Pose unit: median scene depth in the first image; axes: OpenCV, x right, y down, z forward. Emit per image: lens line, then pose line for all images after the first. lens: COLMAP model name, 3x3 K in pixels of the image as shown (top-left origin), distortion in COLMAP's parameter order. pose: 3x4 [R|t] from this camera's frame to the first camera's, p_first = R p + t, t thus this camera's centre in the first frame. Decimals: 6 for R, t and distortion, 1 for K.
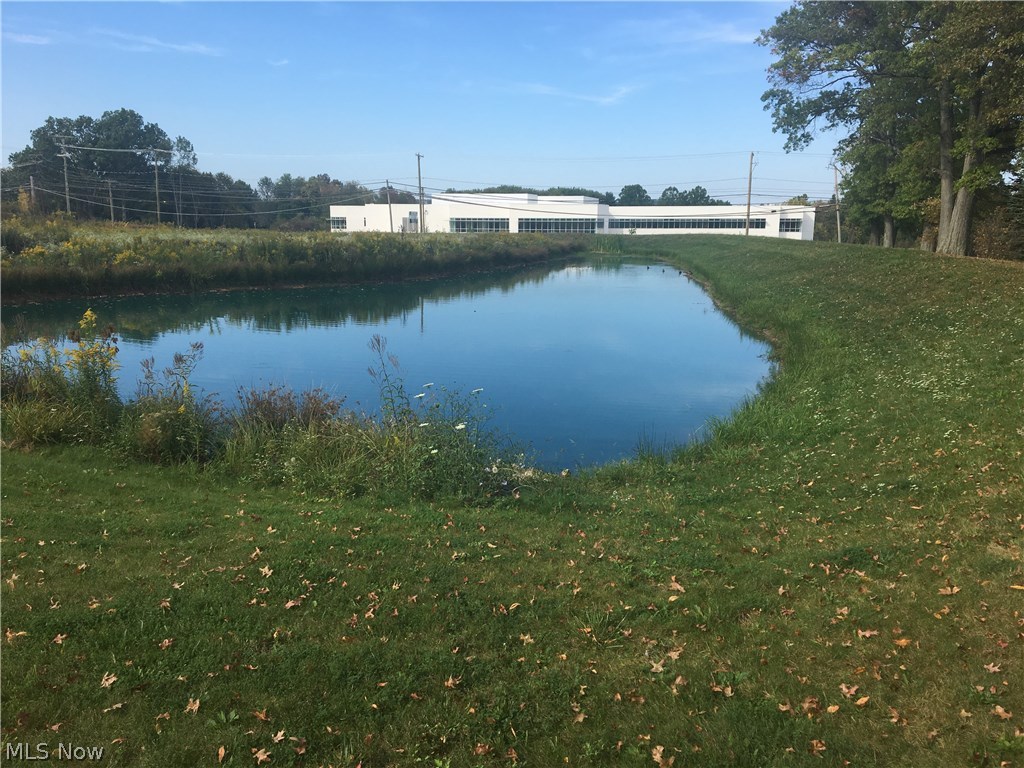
lens RADIAL K [[860.1, 0, 511.1], [0, 860.1, 379.2], [0, 0, 1]] dist [0.087432, -0.151129]
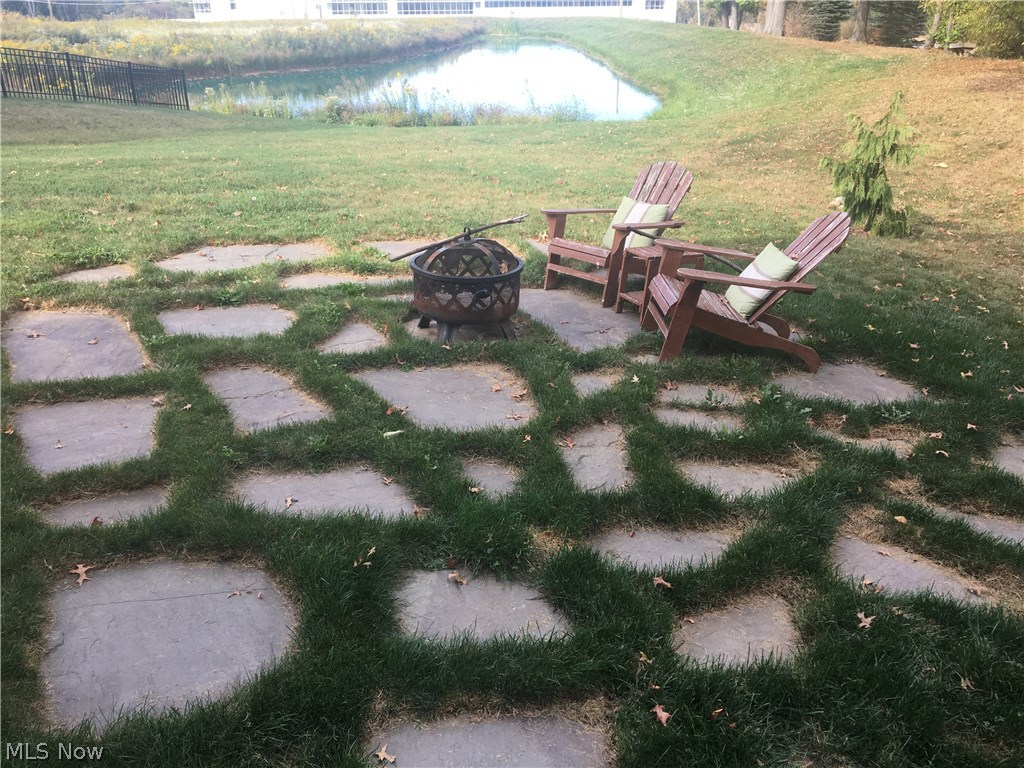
lens RADIAL K [[860.1, 0, 511.1], [0, 860.1, 379.2], [0, 0, 1]] dist [0.087432, -0.151129]
pose [[0.987370, -0.077102, 0.138407, -0.115904], [0.043008, 0.971229, 0.234232, 0.039976], [-0.152485, -0.225321, 0.962278, -0.319468]]
